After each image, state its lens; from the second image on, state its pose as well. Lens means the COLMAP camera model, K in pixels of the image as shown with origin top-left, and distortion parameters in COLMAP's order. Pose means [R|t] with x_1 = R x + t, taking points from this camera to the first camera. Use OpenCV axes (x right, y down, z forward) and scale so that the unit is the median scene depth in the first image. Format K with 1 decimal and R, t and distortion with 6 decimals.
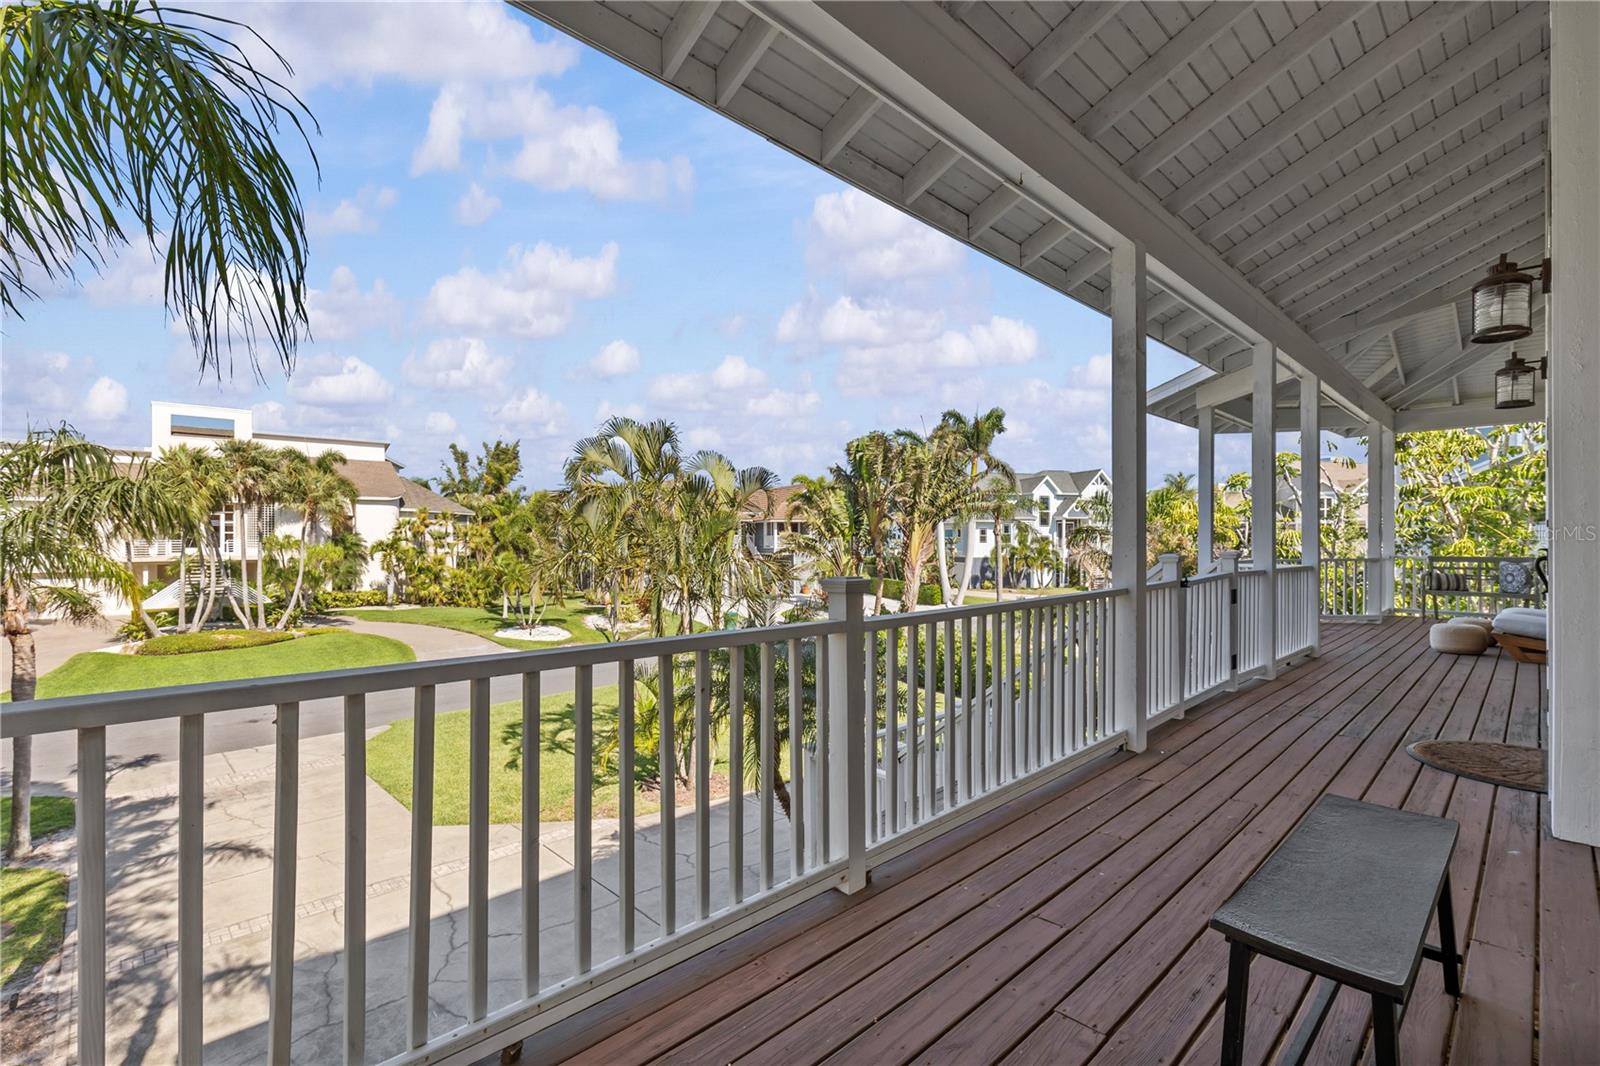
lens RADIAL K [[724.9, 0, 804.0], [0, 724.9, 535.1], [0, 0, 1]] dist [0.007691, -0.002560]
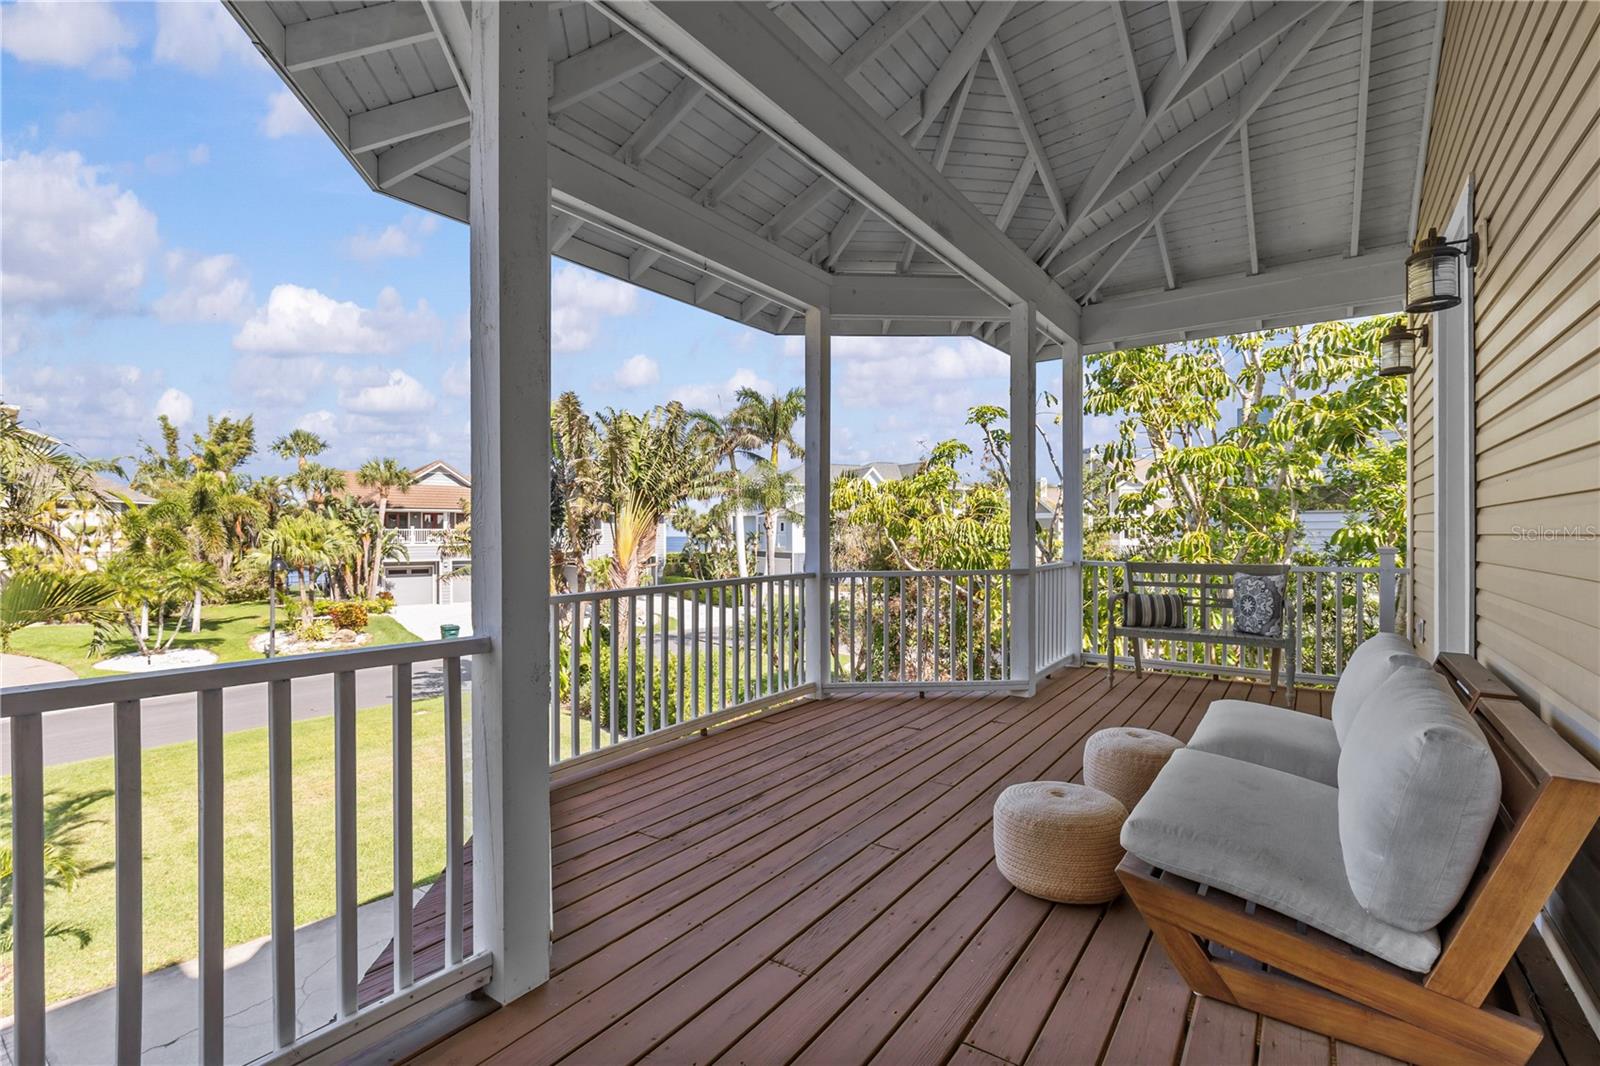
lens RADIAL K [[724.9, 0, 804.4], [0, 724.9, 534.7], [0, 0, 1]] dist [0.007691, -0.002560]
pose [[0.984139, -0.002550, 0.177380, 0.376809], [0.001228, 0.999971, 0.007566, 0.002248], [-0.177394, -0.007228, 0.984113, 0.362941]]
